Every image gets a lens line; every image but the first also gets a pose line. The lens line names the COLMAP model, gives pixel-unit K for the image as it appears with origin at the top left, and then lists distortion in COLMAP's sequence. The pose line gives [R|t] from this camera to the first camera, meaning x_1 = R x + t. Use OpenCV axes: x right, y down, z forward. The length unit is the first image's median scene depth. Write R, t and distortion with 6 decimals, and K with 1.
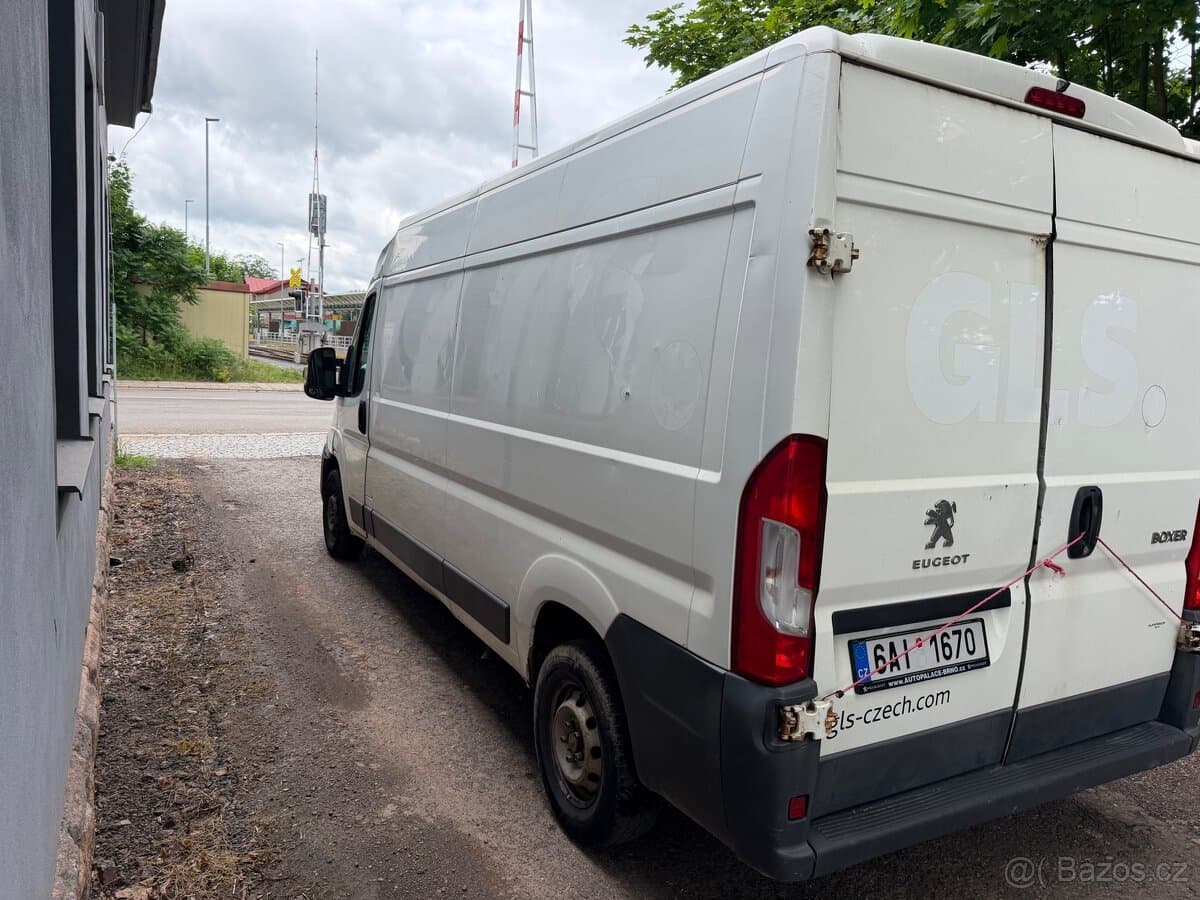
lens RADIAL K [[867.9, 0, 600.9], [0, 867.9, 450.8], [0, 0, 1]] dist [0.017172, -0.027379]
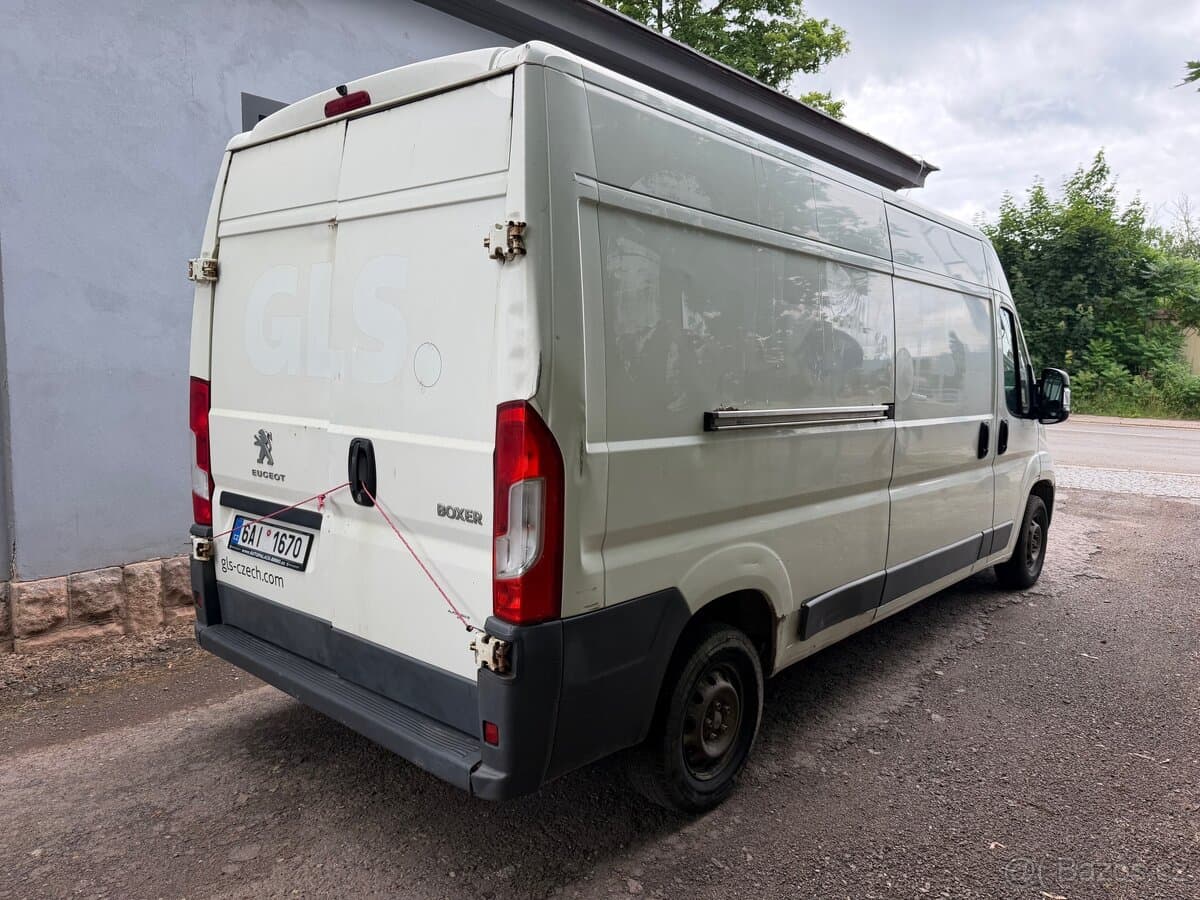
lens RADIAL K [[867.9, 0, 600.2], [0, 867.9, 445.1], [0, 0, 1]] dist [0.017172, -0.027379]
pose [[0.338560, 0.052734, -0.939466, 1.801163], [-0.109825, 0.993819, 0.016206, -0.000248], [0.934514, 0.097690, 0.342259, 0.981846]]
